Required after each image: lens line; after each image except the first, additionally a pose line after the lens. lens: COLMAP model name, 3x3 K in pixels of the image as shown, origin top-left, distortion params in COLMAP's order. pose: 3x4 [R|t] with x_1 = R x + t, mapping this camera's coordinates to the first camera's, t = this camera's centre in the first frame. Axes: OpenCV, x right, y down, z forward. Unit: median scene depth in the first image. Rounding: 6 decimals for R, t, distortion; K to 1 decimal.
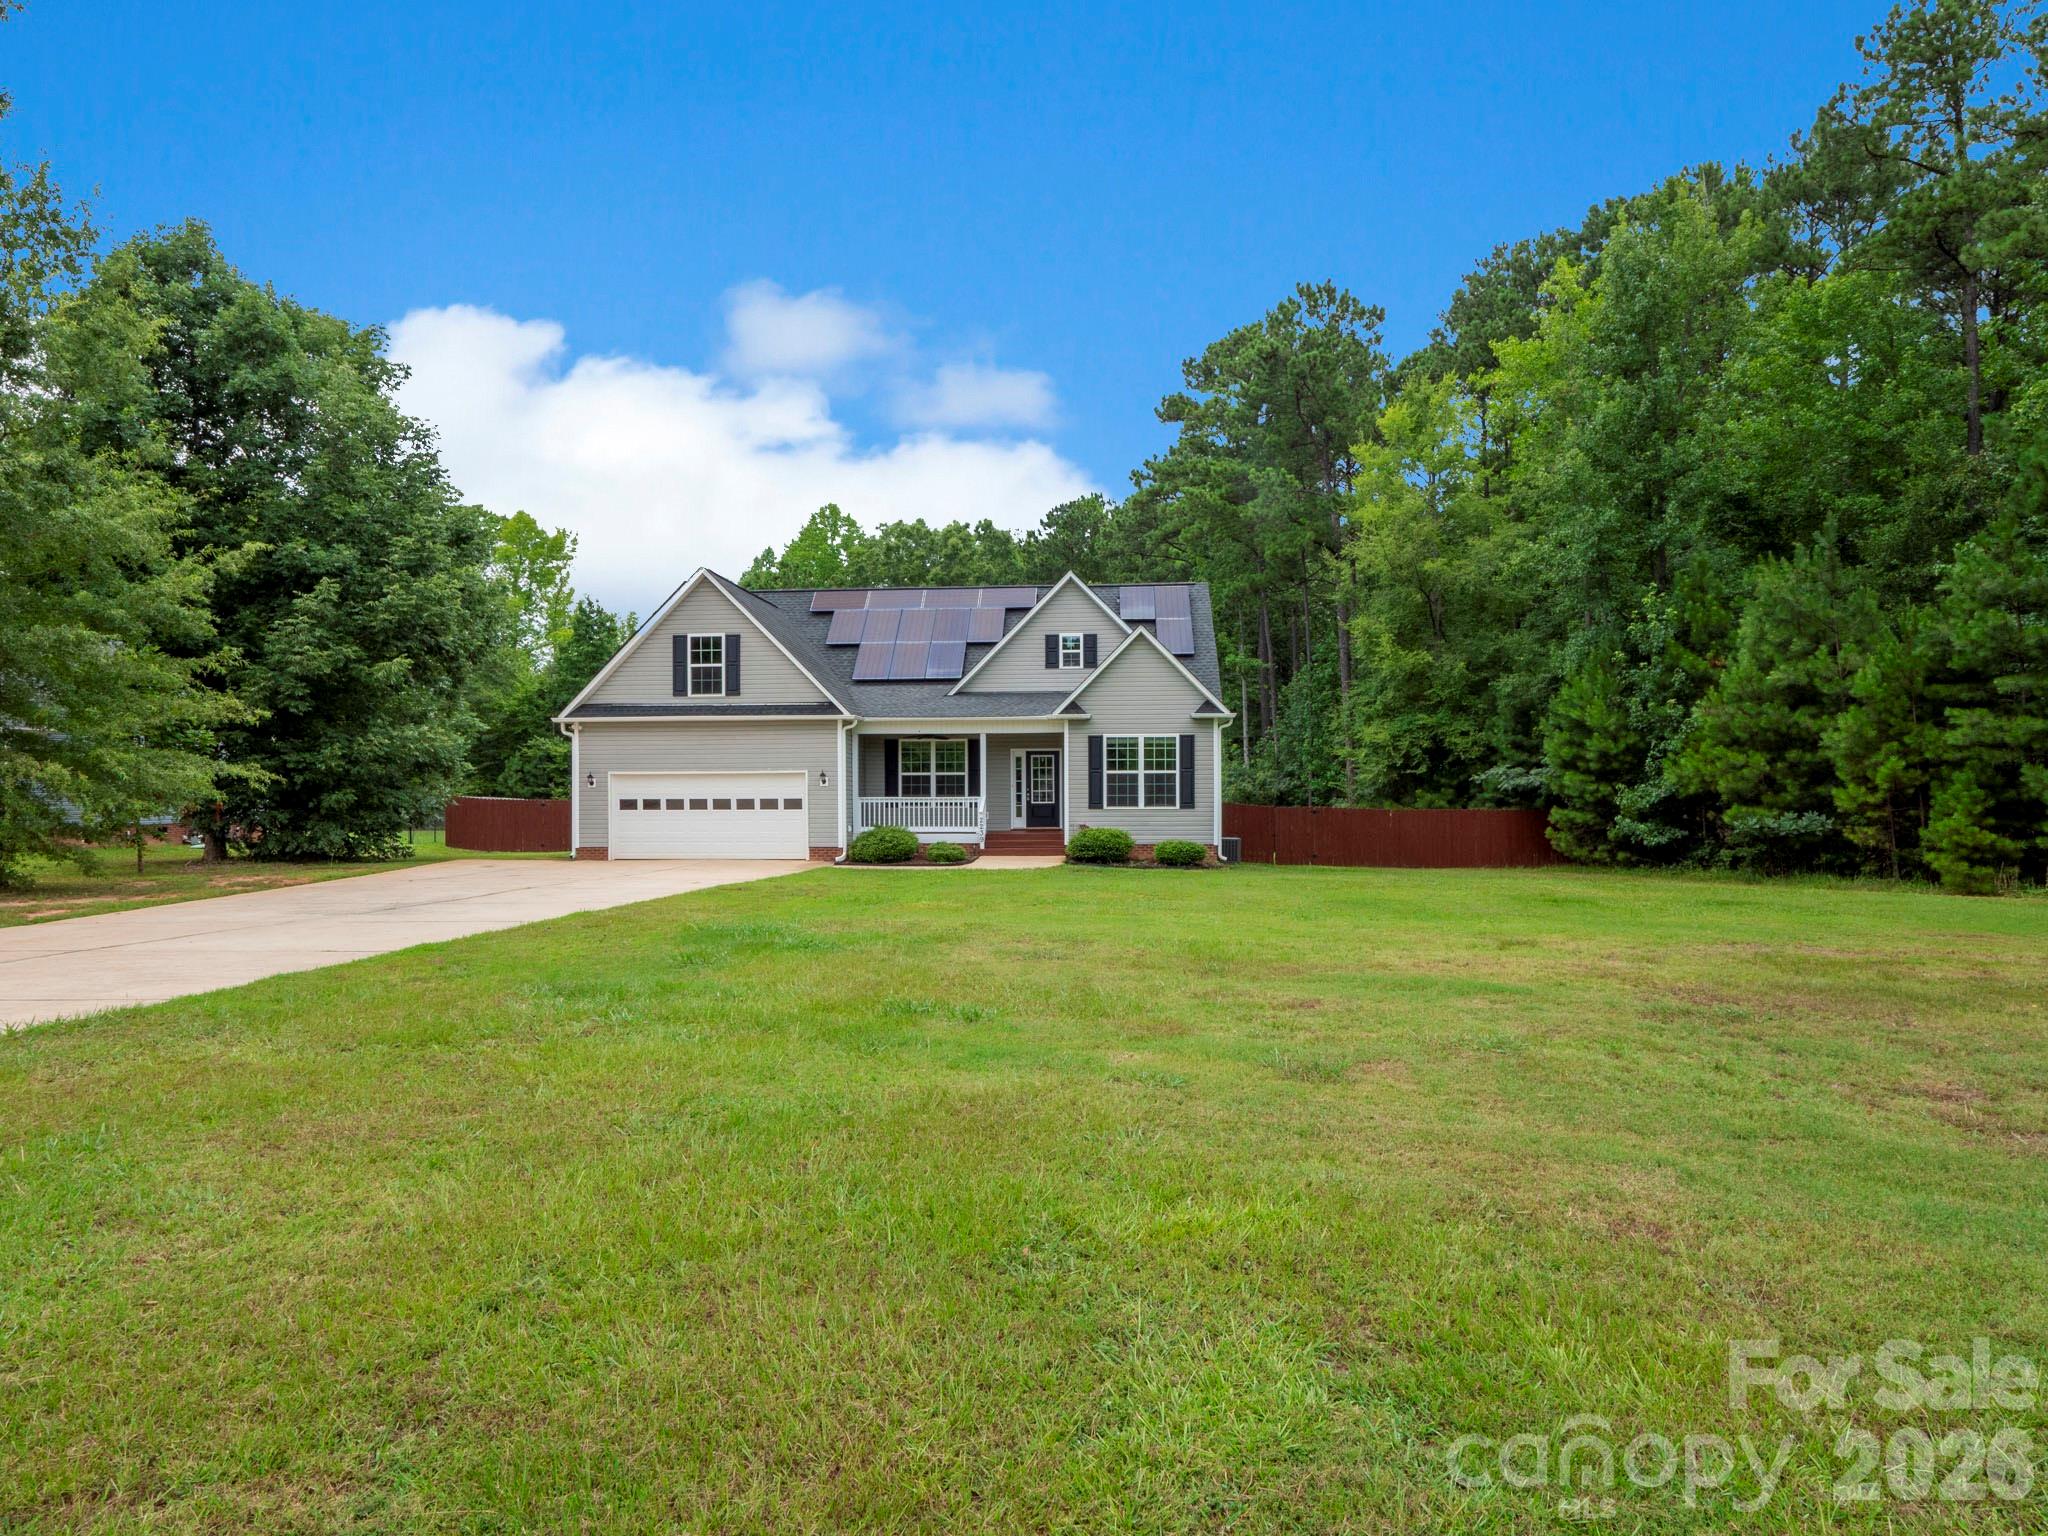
lens RADIAL K [[1300.6, 0, 1024.0], [0, 1300.6, 768.0], [0, 0, 1]] dist [-0.005810, -0.001994]
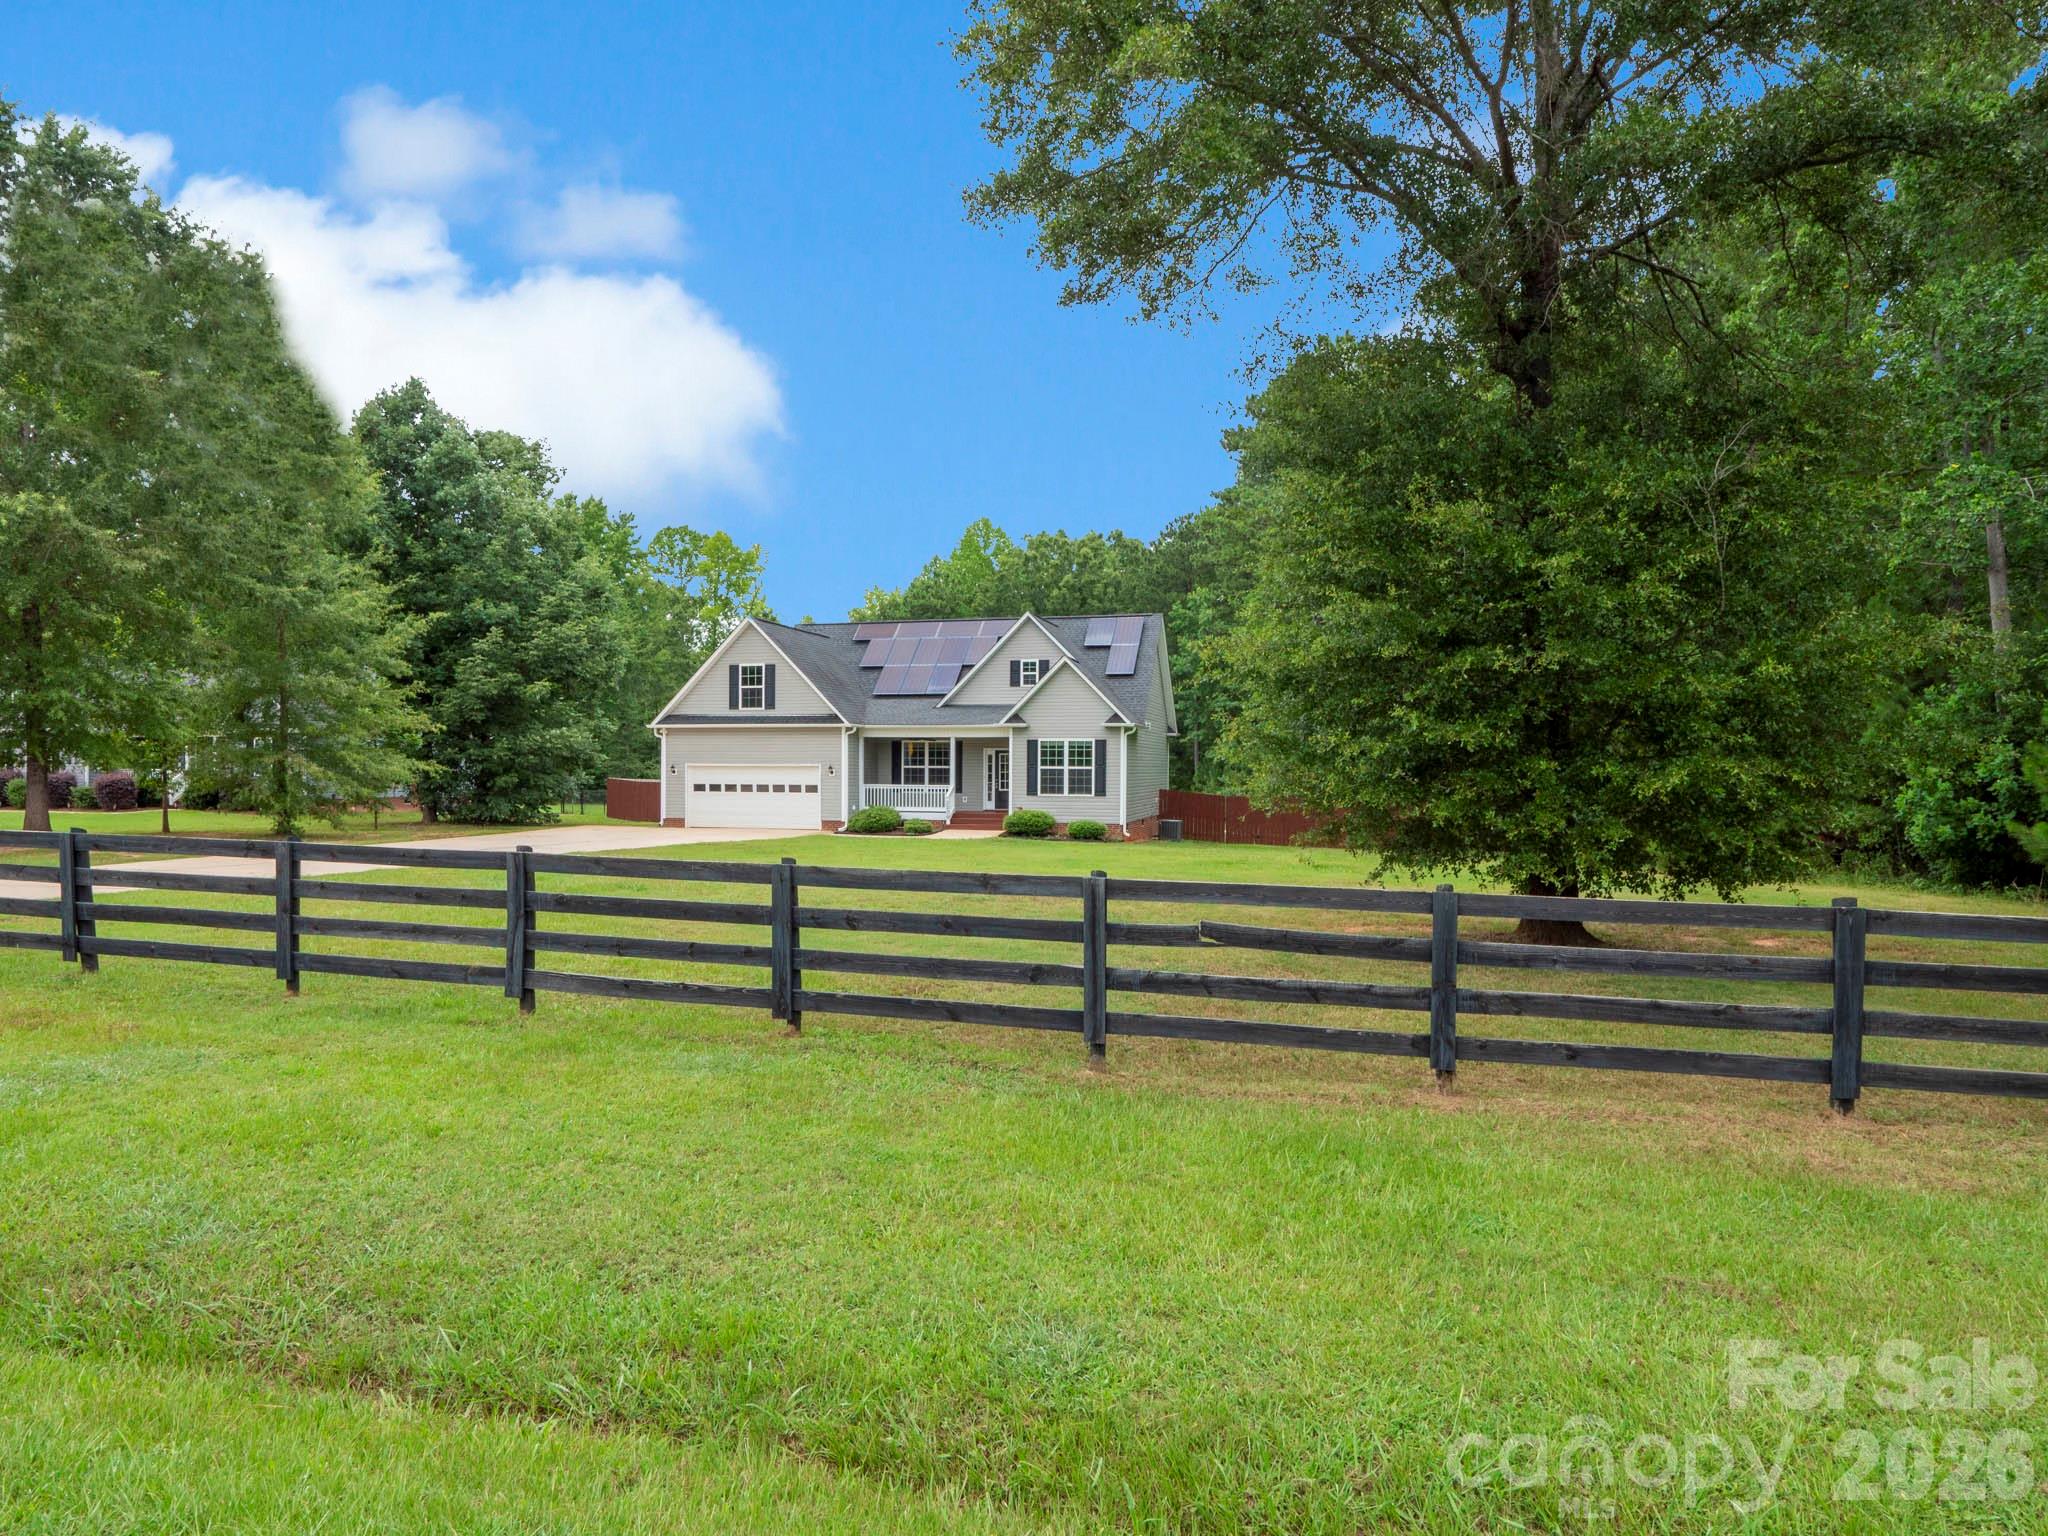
lens RADIAL K [[1300.6, 0, 1024.0], [0, 1300.6, 768.0], [0, 0, 1]] dist [-0.005810, -0.001994]
pose [[0.984338, 0.009706, -0.176027, 0.279186], [-0.007579, 0.999890, 0.012746, -0.012992], [0.176131, -0.011213, 0.984303, -0.298233]]
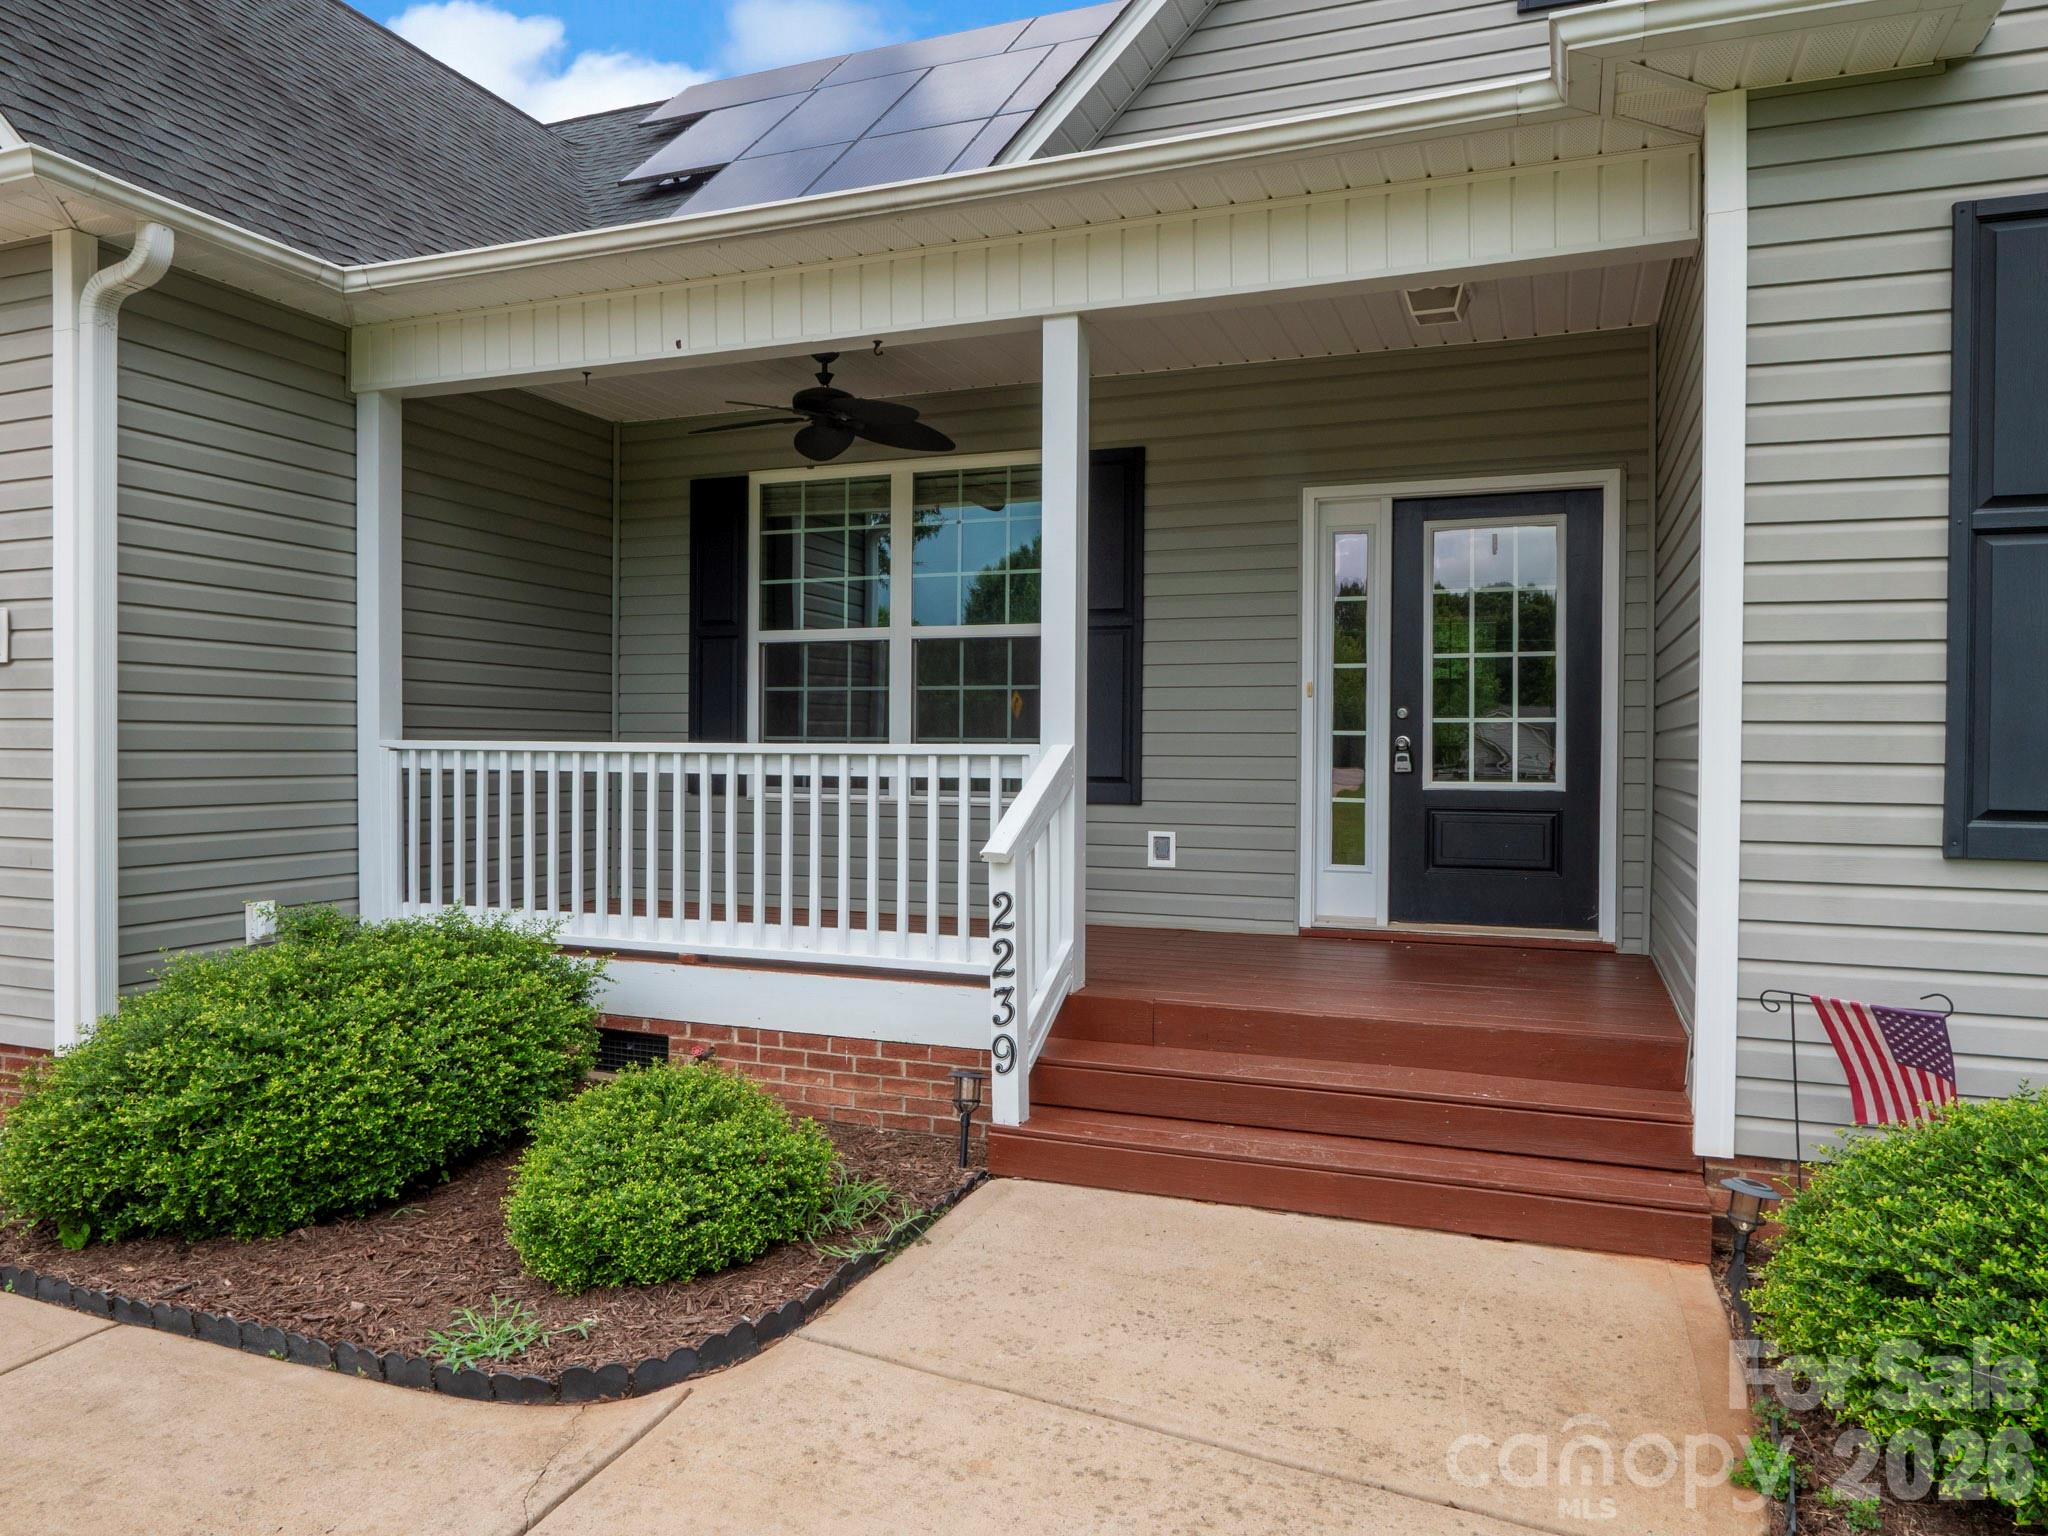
lens RADIAL K [[1373.9, 0, 1017.2], [0, 1373.9, 778.6], [0, 0, 1]] dist [-0.004971, -0.001457]
pose [[0.958650, 0.016583, -0.284104, 0.006744], [-0.005594, 0.999206, 0.039447, 0.020285], [0.284532, -0.036226, 0.957982, 0.872311]]
